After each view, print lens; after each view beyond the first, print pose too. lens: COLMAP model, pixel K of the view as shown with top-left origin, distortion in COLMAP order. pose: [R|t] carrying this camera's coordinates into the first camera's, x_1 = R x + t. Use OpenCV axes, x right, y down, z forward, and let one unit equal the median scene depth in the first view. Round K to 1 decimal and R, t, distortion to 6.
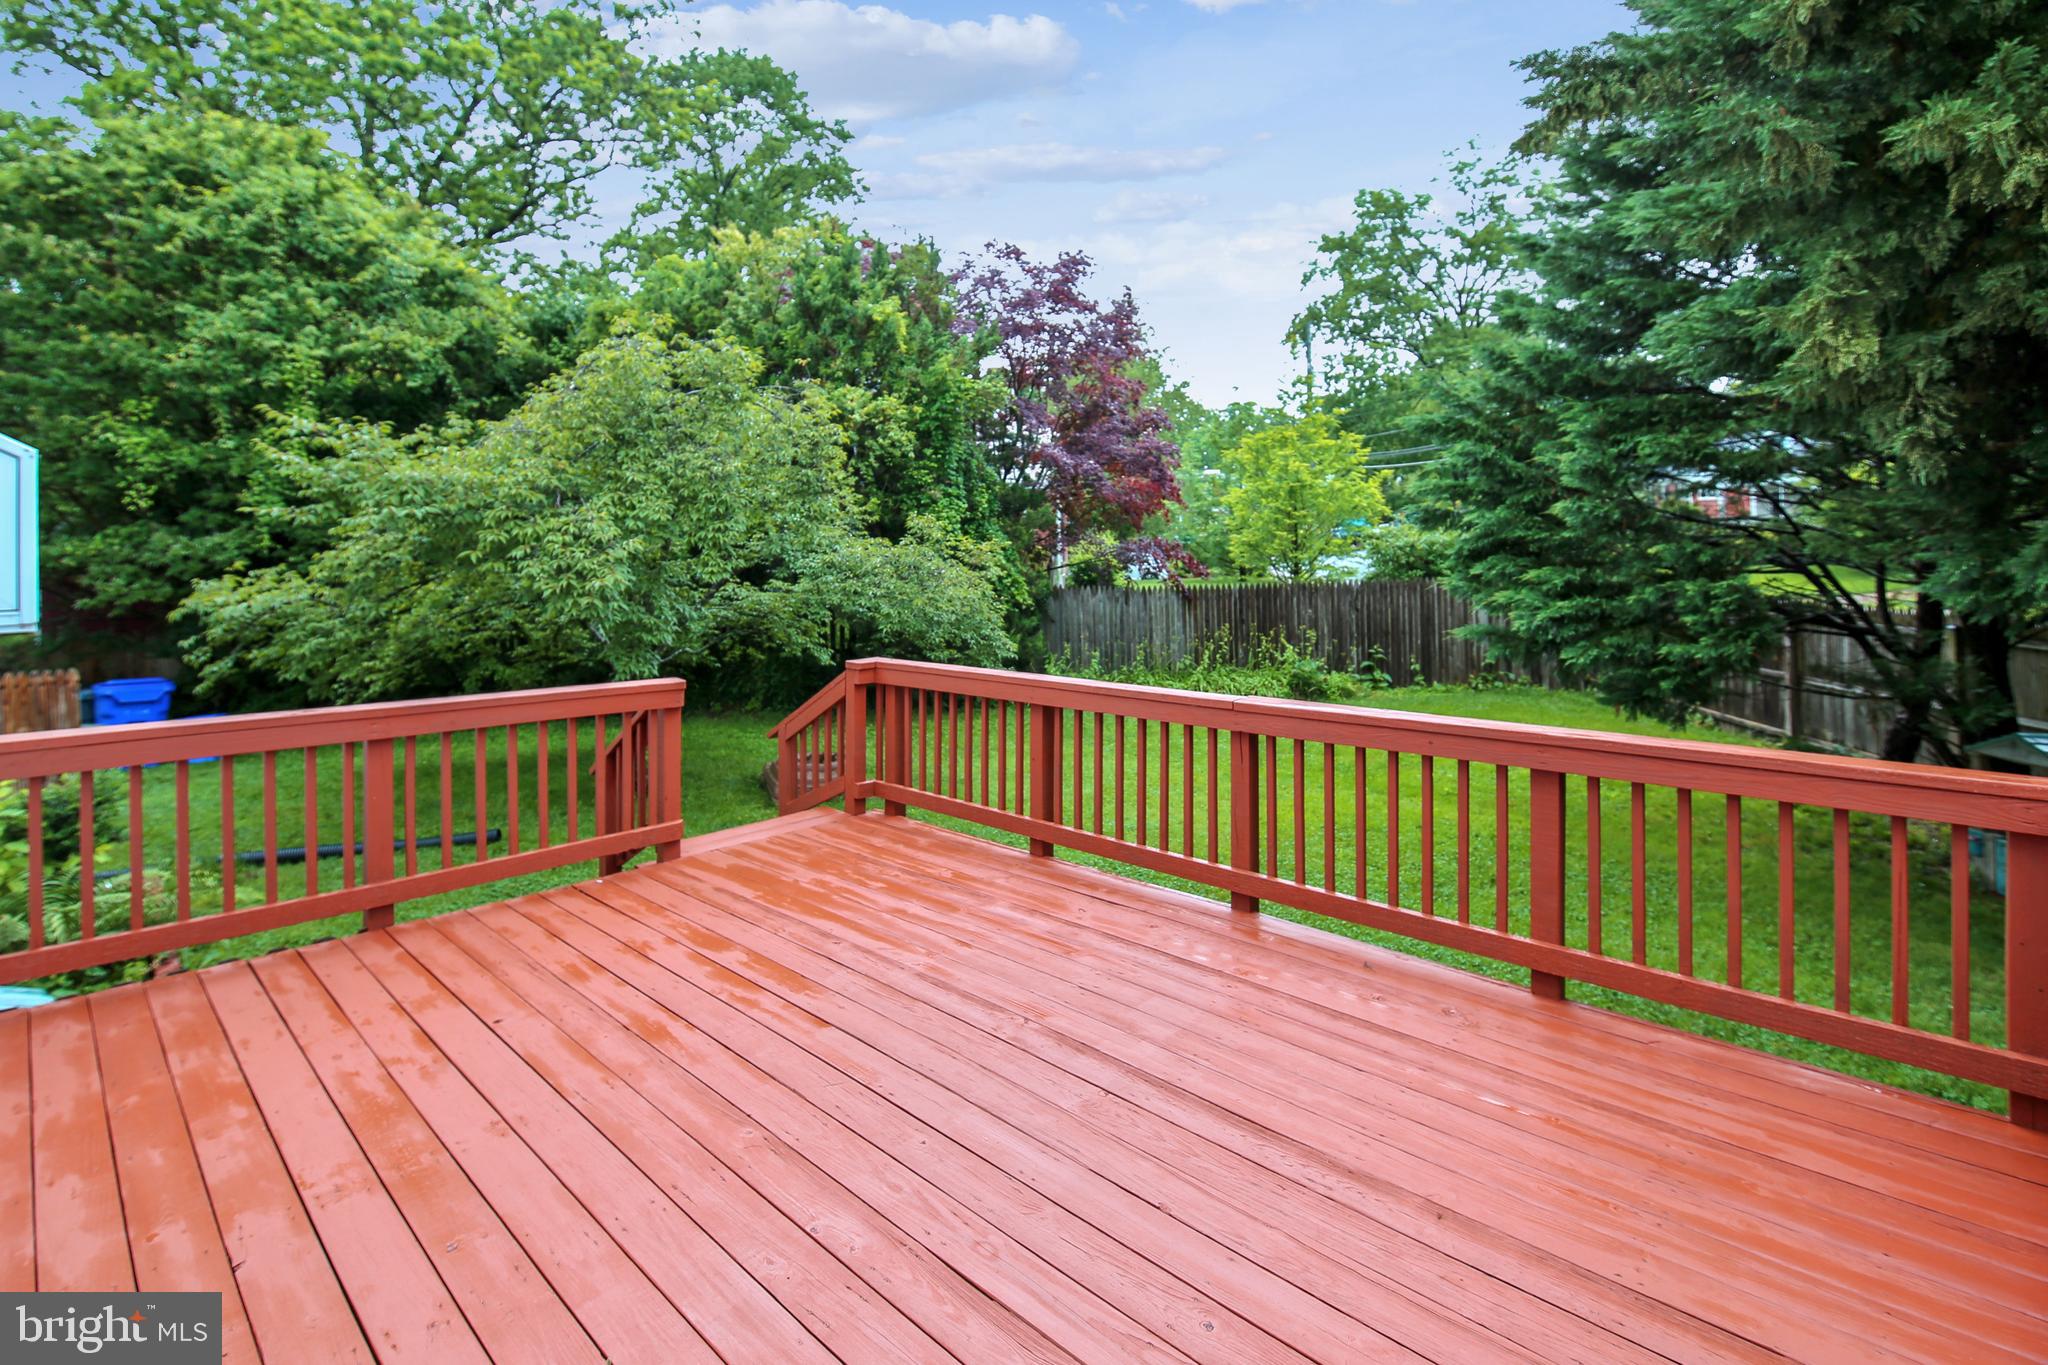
lens RADIAL K [[939.5, 0, 1003.4], [0, 939.5, 555.9], [0, 0, 1]] dist [-0.011487, -0.001531]
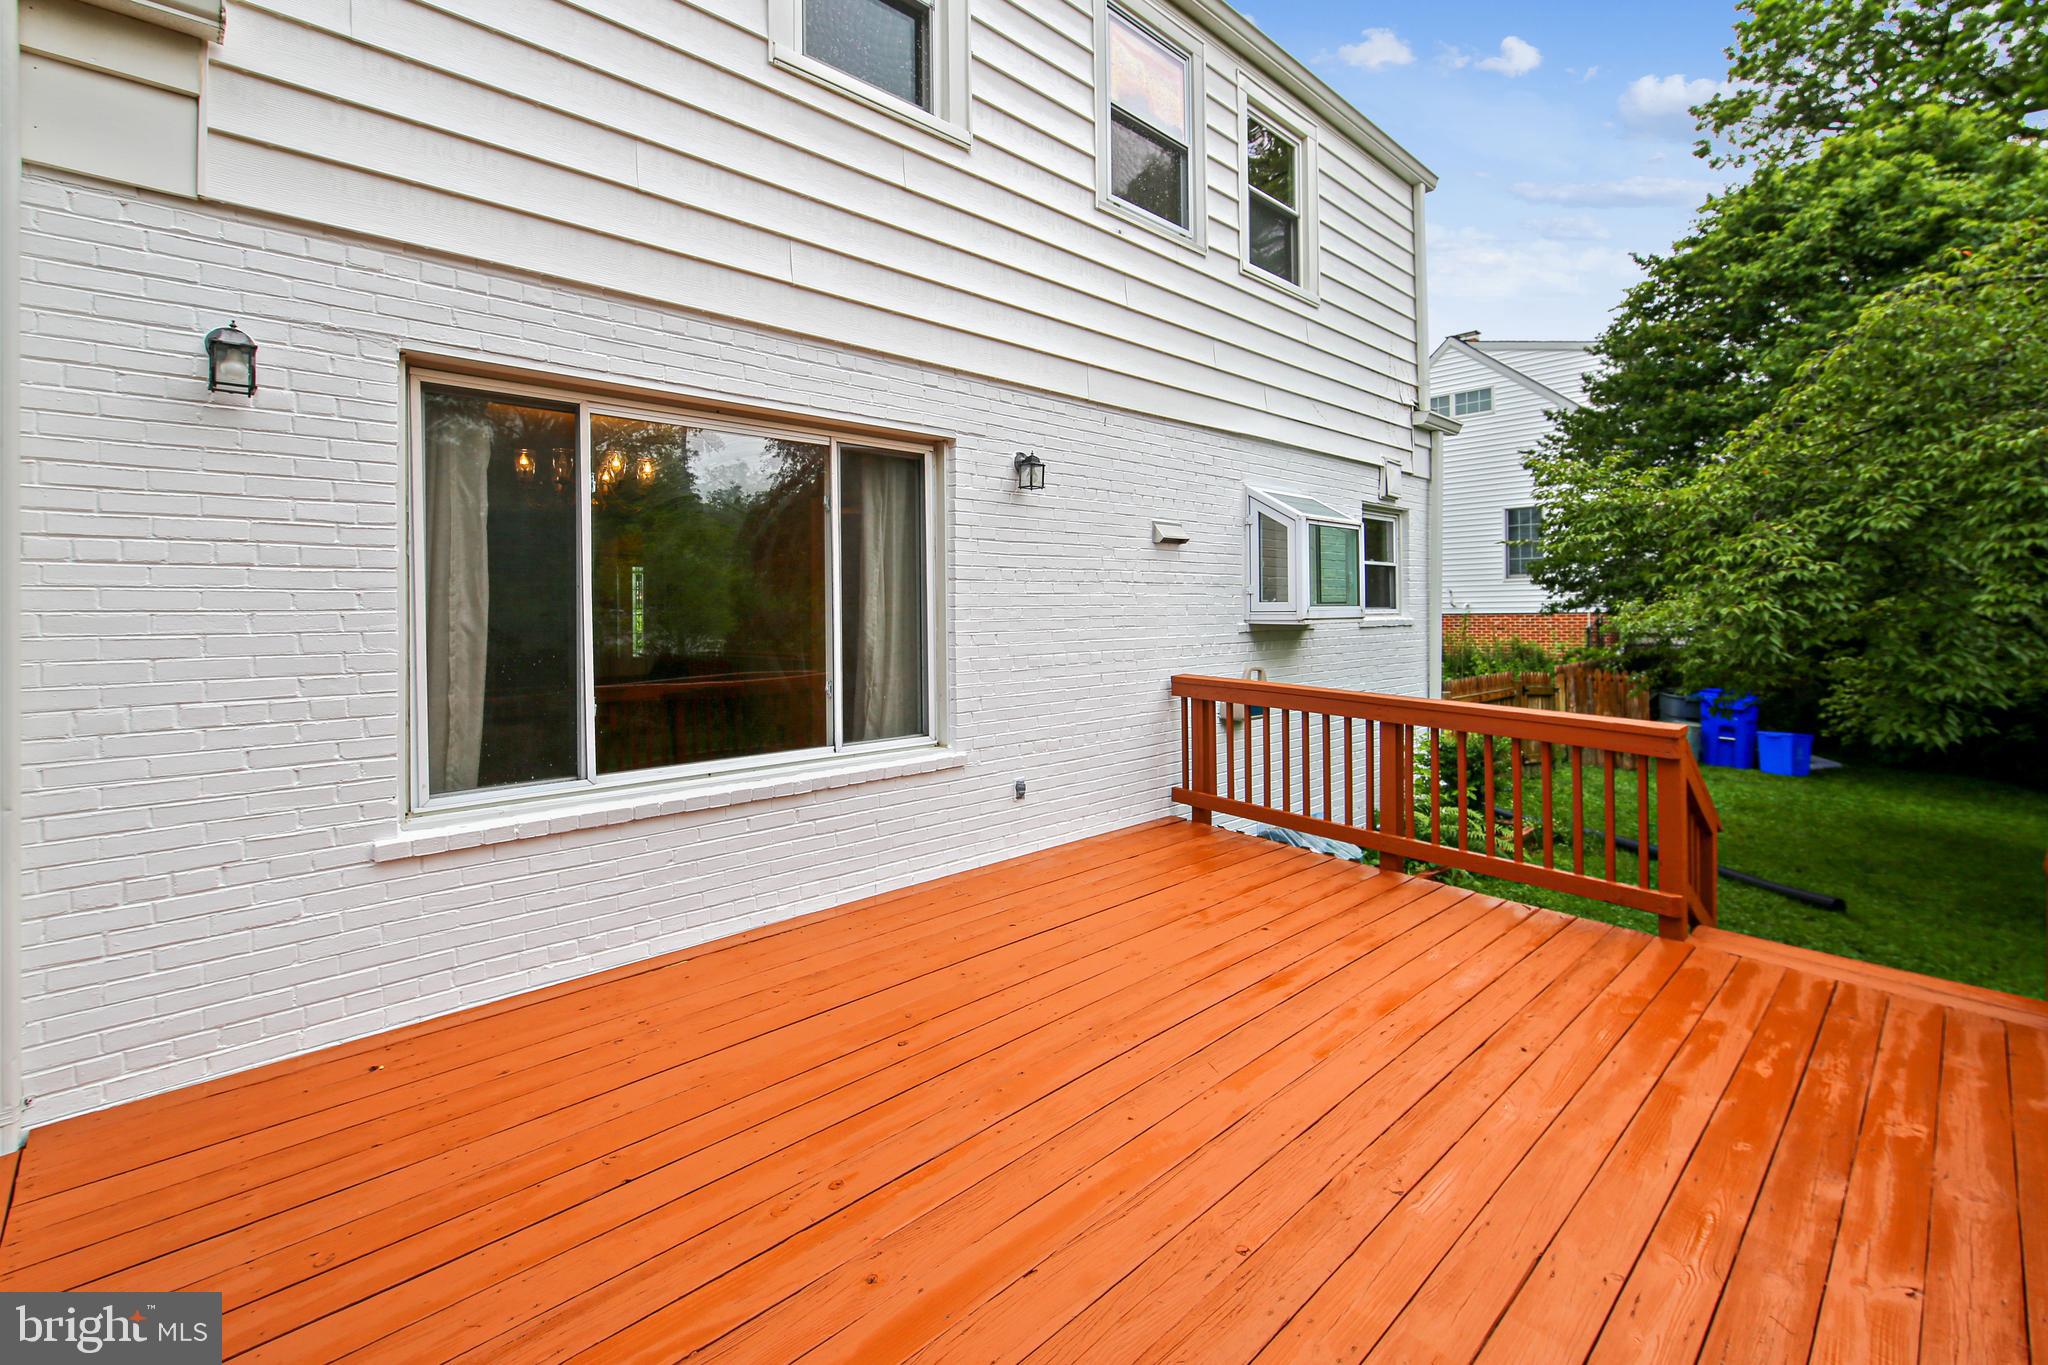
lens RADIAL K [[883.8, 0, 986.0], [0, 883.8, 586.6], [0, 0, 1]] dist [-0.008923, -0.002179]
pose [[-0.091905, 0.002397, -0.995765, 0.216433], [0.004292, 0.999989, 0.002011, 0.001153], [0.995759, -0.004089, -0.091914, 0.208140]]
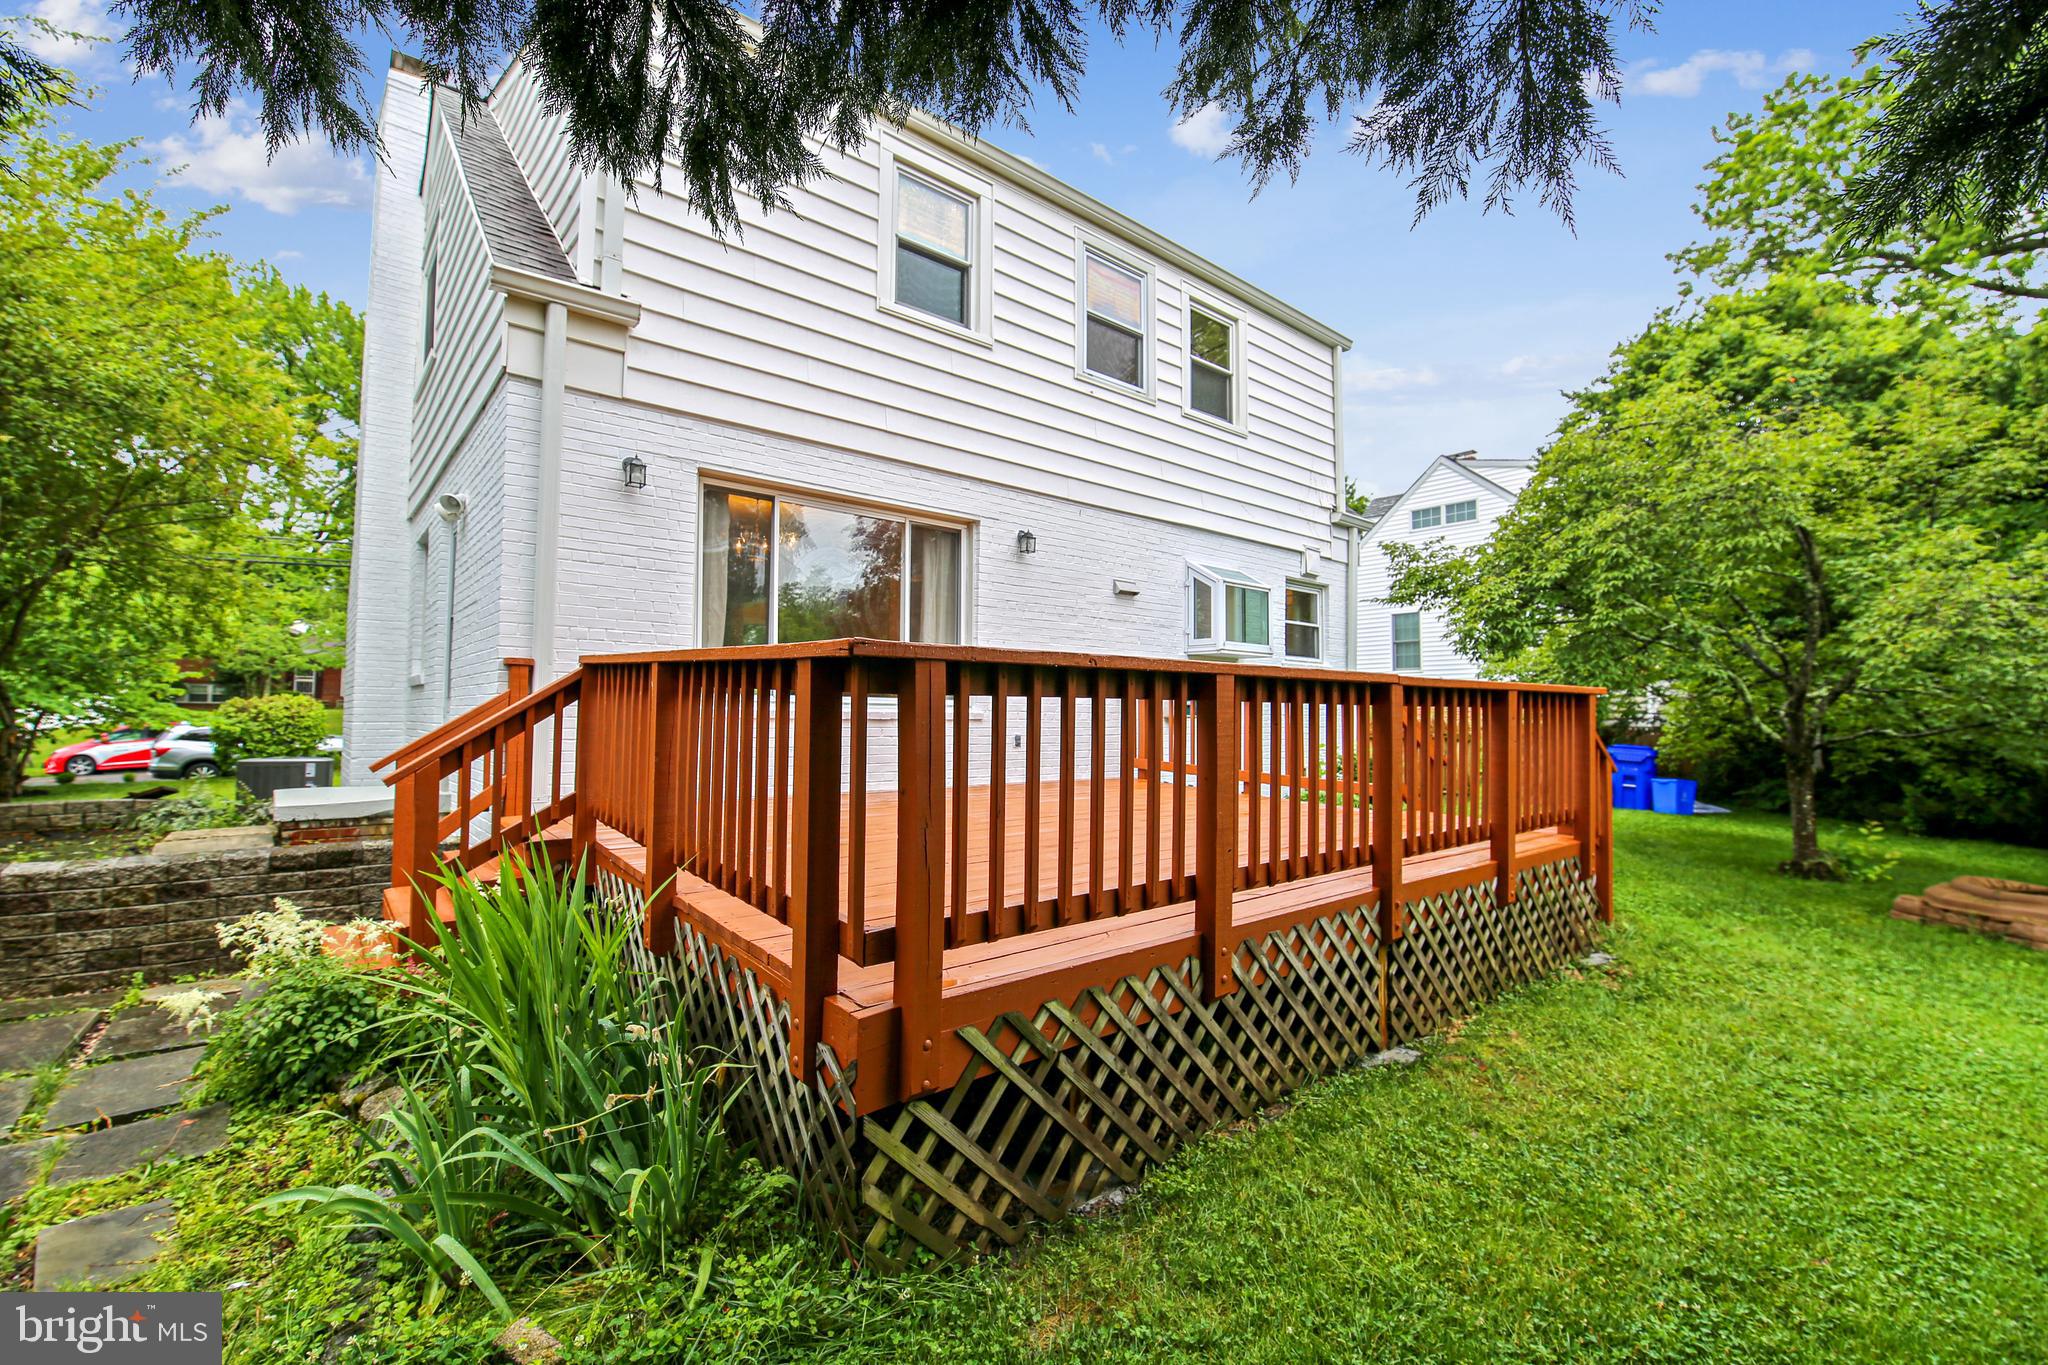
lens RADIAL K [[883.8, 0, 1008.9], [0, 883.8, 683.6], [0, 0, 1]] dist [-0.008923, -0.002179]
pose [[-0.145542, -0.017229, -0.989202, 0.493114], [-0.014142, 0.999782, -0.015333, 0.072825], [0.989251, 0.011757, -0.145754, 0.283260]]
